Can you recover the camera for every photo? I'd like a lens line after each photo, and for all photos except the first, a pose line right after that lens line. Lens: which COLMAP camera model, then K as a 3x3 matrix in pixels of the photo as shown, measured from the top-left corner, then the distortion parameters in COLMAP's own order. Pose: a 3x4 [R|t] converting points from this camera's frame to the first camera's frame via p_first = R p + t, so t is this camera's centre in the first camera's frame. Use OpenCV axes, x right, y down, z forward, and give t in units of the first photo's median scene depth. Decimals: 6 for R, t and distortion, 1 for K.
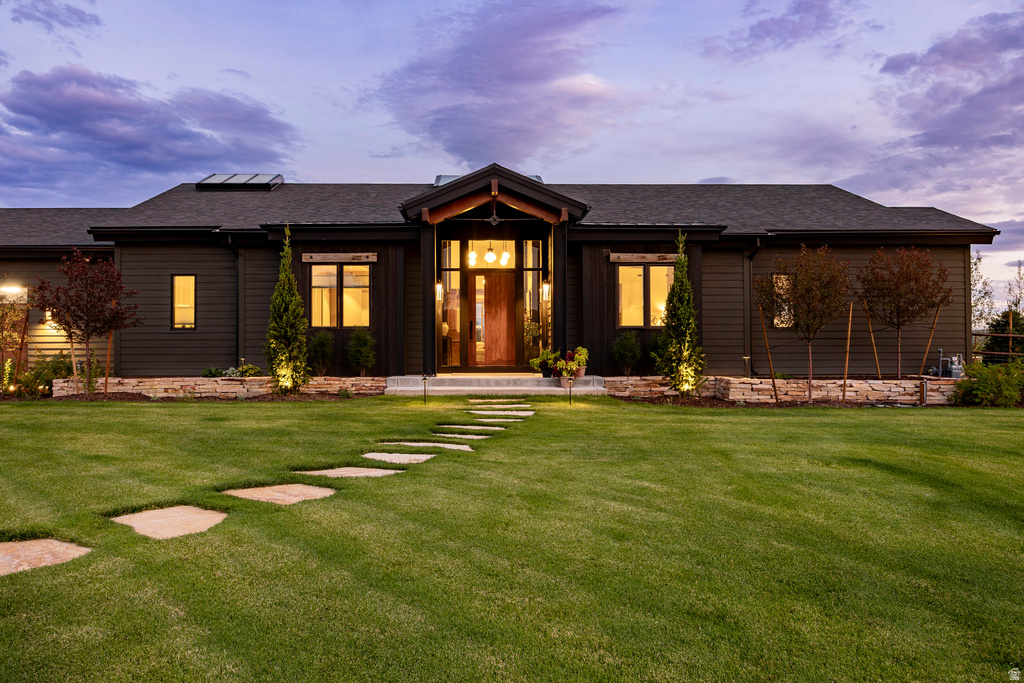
lens RADIAL K [[732.9, 0, 525.6], [0, 732.9, 348.4], [0, 0, 1]] dist [-0.014037, 0.012662]
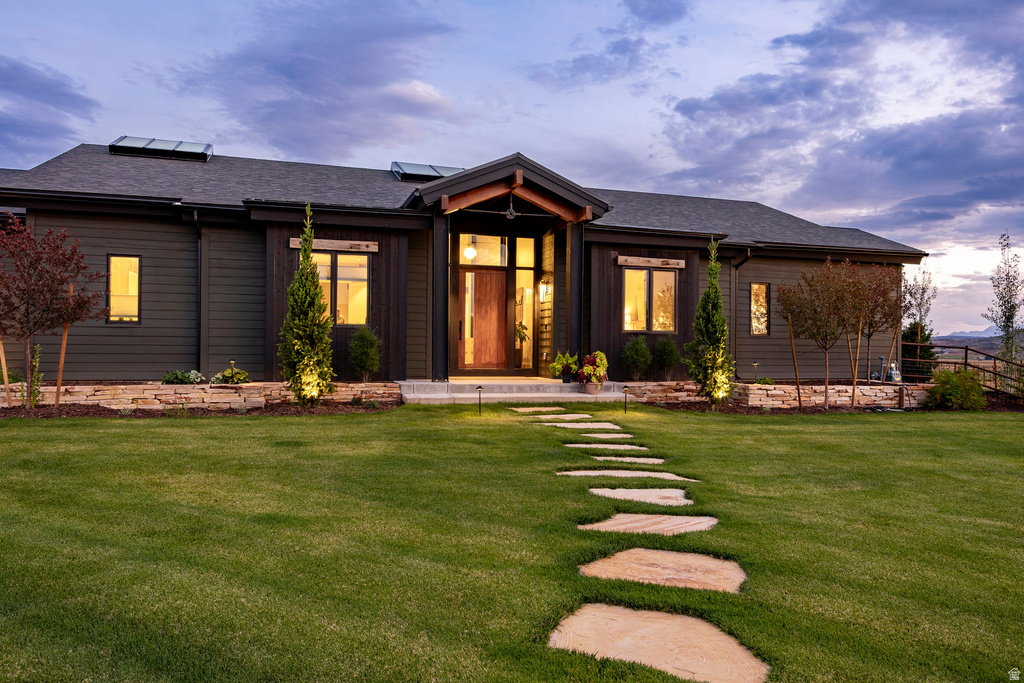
lens RADIAL K [[679.0, 0, 501.3], [0, 679.0, 318.6], [0, 0, 1]] dist [-0.002599, 0.007239]
pose [[0.961524, 0.025189, 0.273565, -0.278644], [-0.015212, 0.999142, -0.038530, -0.007902], [-0.274300, 0.032886, 0.961082, 0.167758]]
